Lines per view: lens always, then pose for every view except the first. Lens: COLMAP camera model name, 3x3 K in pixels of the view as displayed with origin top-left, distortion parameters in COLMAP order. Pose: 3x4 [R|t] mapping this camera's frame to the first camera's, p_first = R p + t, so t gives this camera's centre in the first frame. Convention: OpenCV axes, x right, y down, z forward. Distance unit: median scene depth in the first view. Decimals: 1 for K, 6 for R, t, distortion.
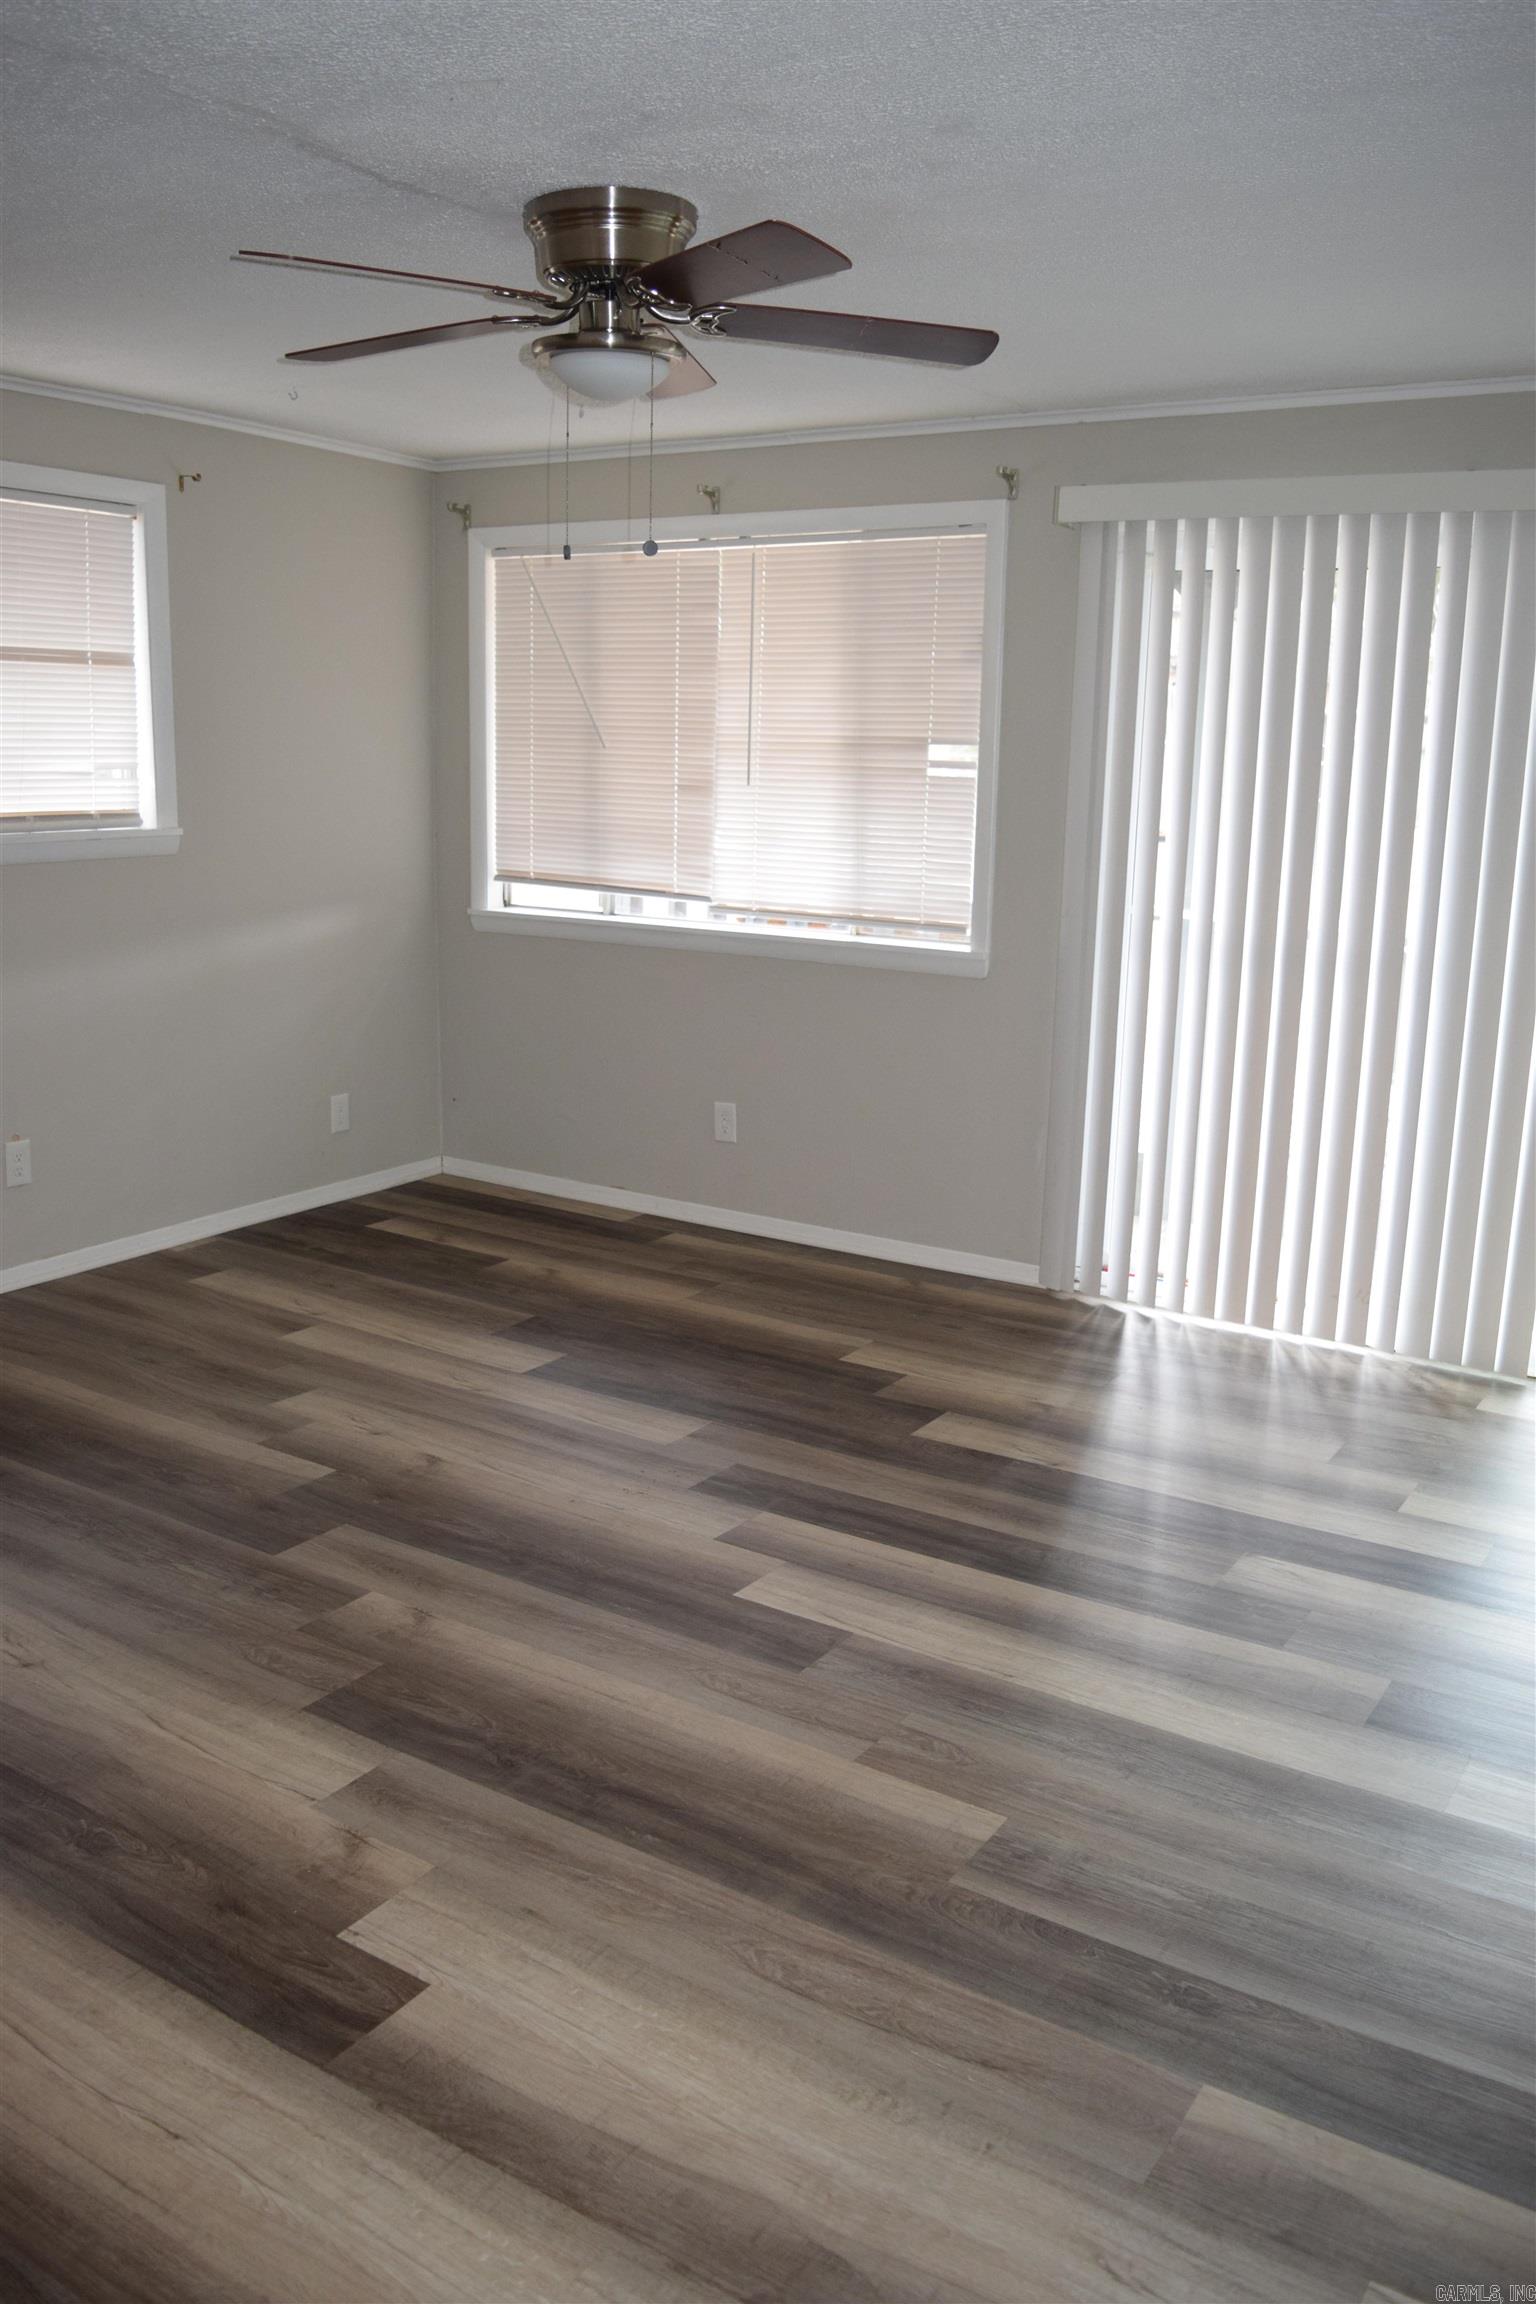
lens RADIAL K [[1813.8, 0, 770.5], [0, 1813.8, 1151.0], [0, 0, 1]] dist [-0.093154, 0.019977]
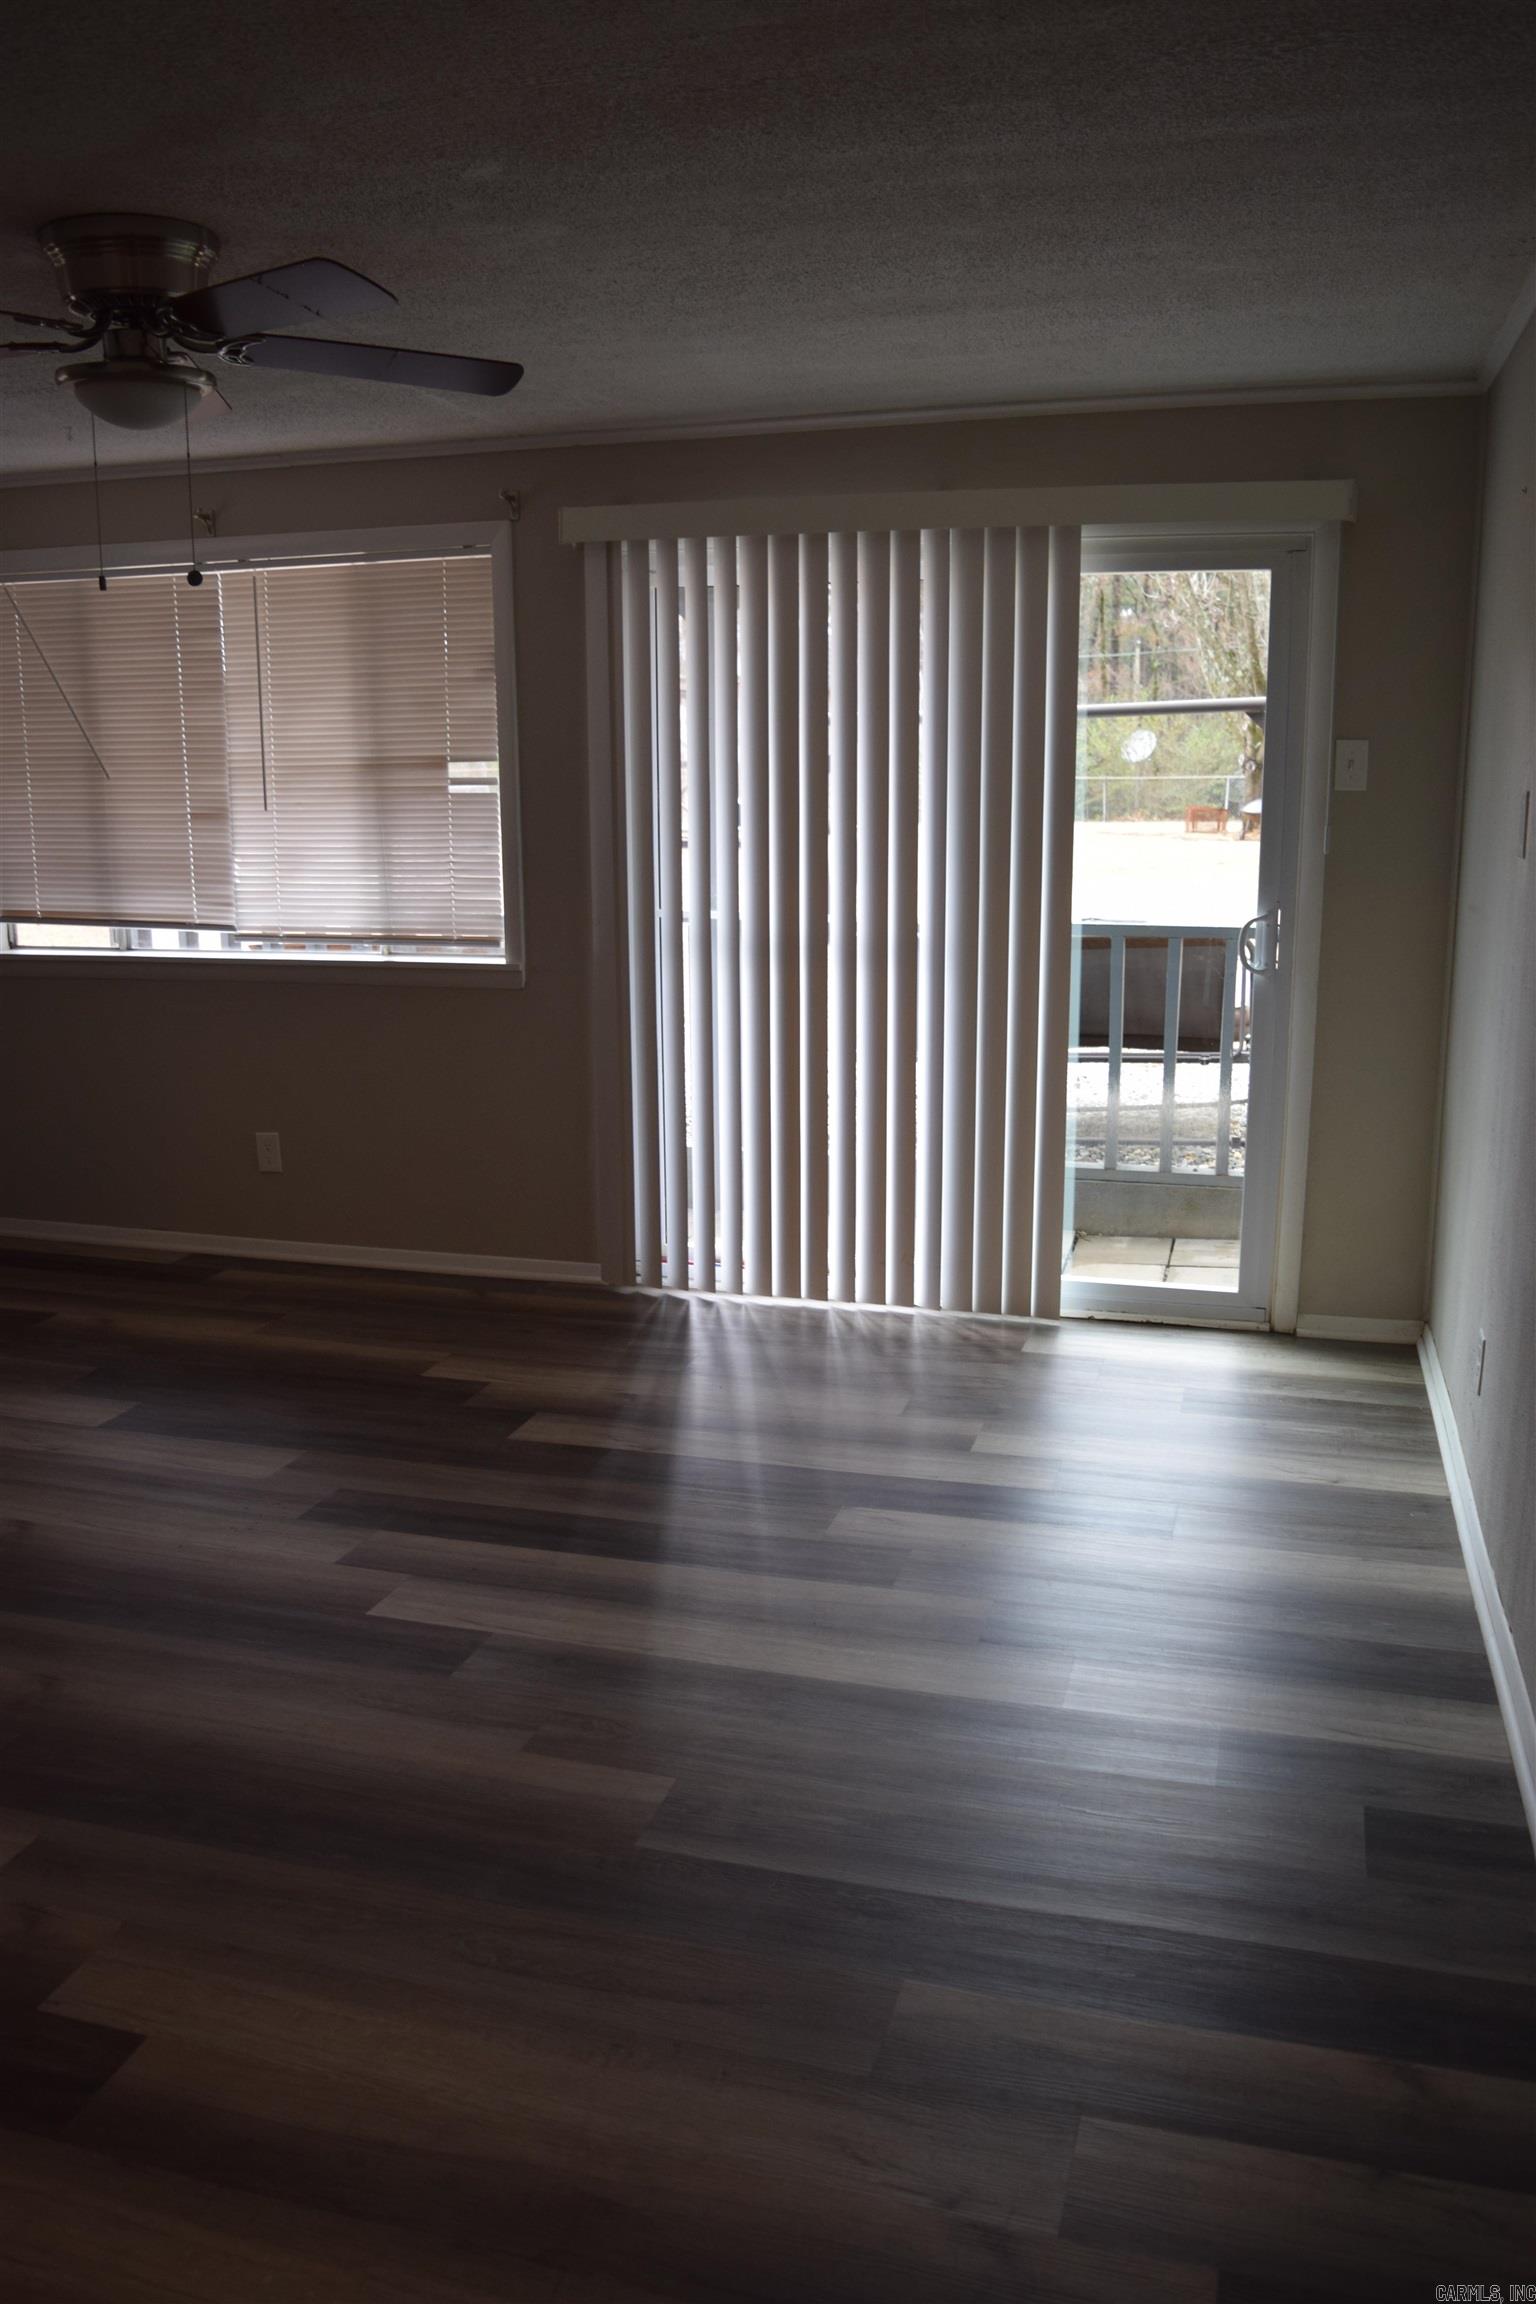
lens RADIAL K [[1813.8, 0, 764.5], [0, 1813.8, 1157.0], [0, 0, 1]] dist [-0.093154, 0.019977]
pose [[0.958597, -0.088797, 0.270567, -0.041302], [0.089464, 0.995941, 0.009893, 0.001480], [-0.270347, 0.014722, 0.962650, -0.021325]]
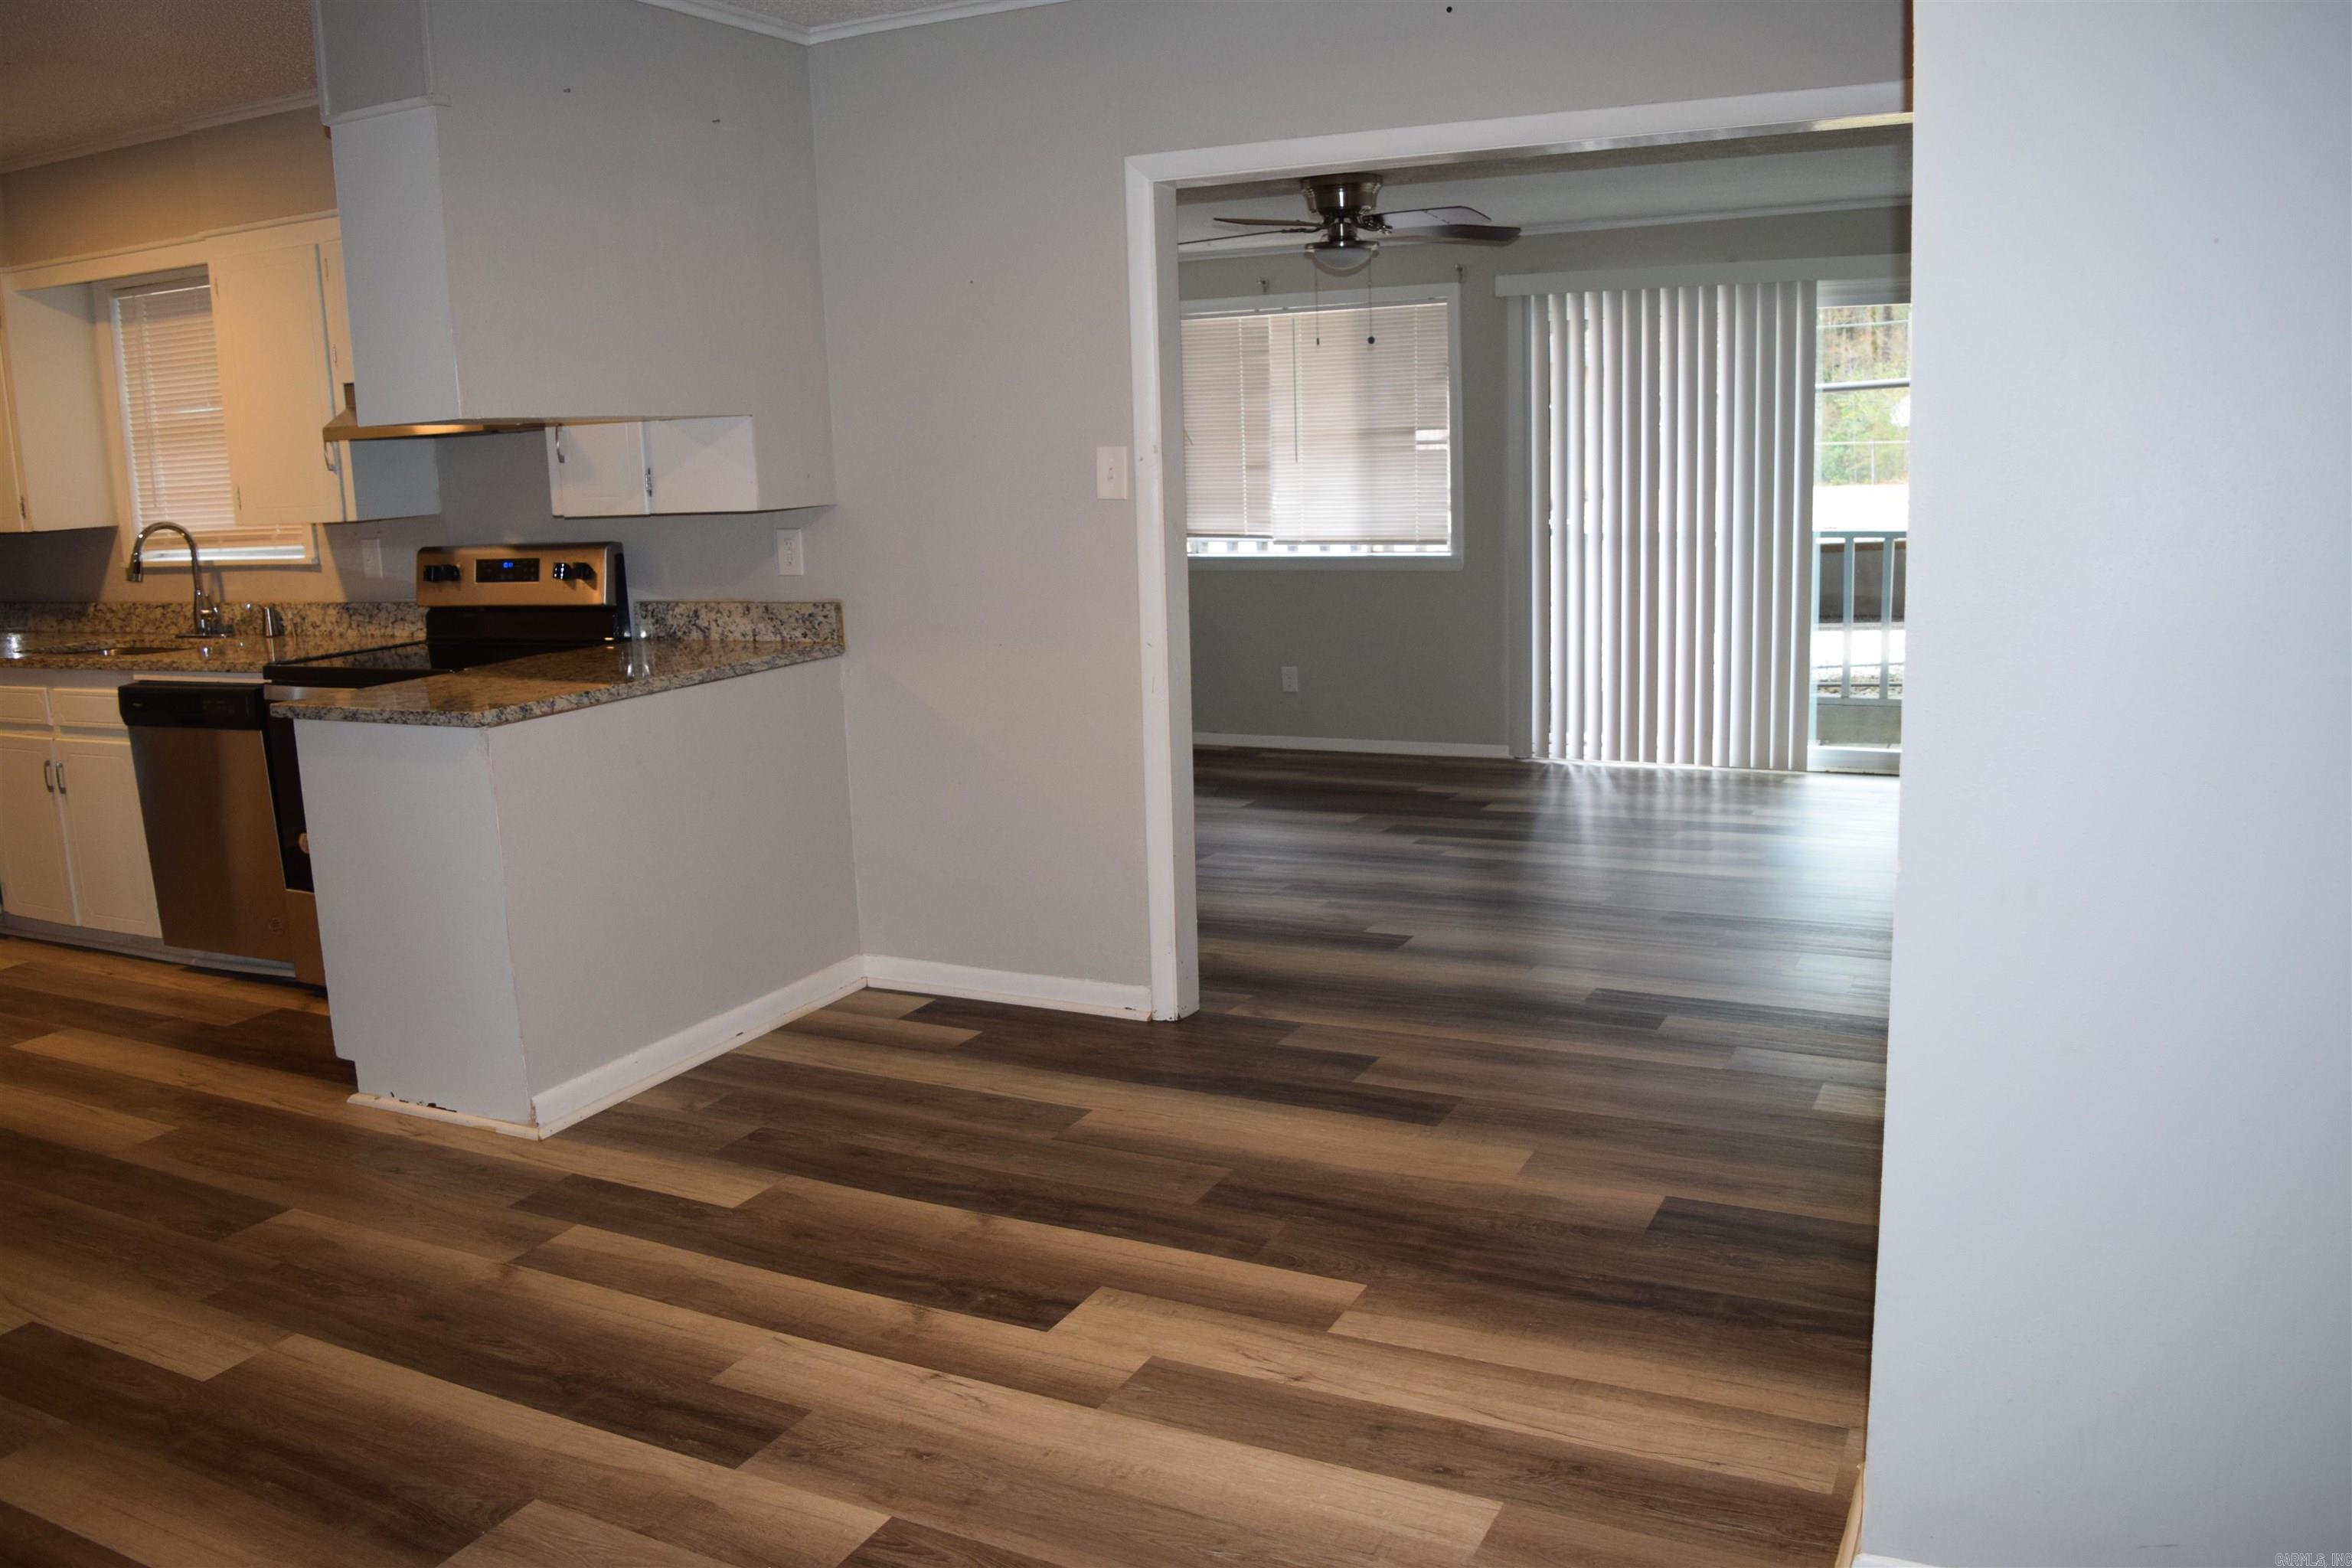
lens RADIAL K [[1851.5, 0, 1180.9], [0, 1851.5, 792.3], [0, 0, 1]] dist [-0.093154, 0.019977]
pose [[0.992586, -0.075428, 0.095311, -0.358597], [0.078835, 0.996358, -0.032497, 0.161350], [-0.092513, 0.039770, 0.994917, -0.731219]]
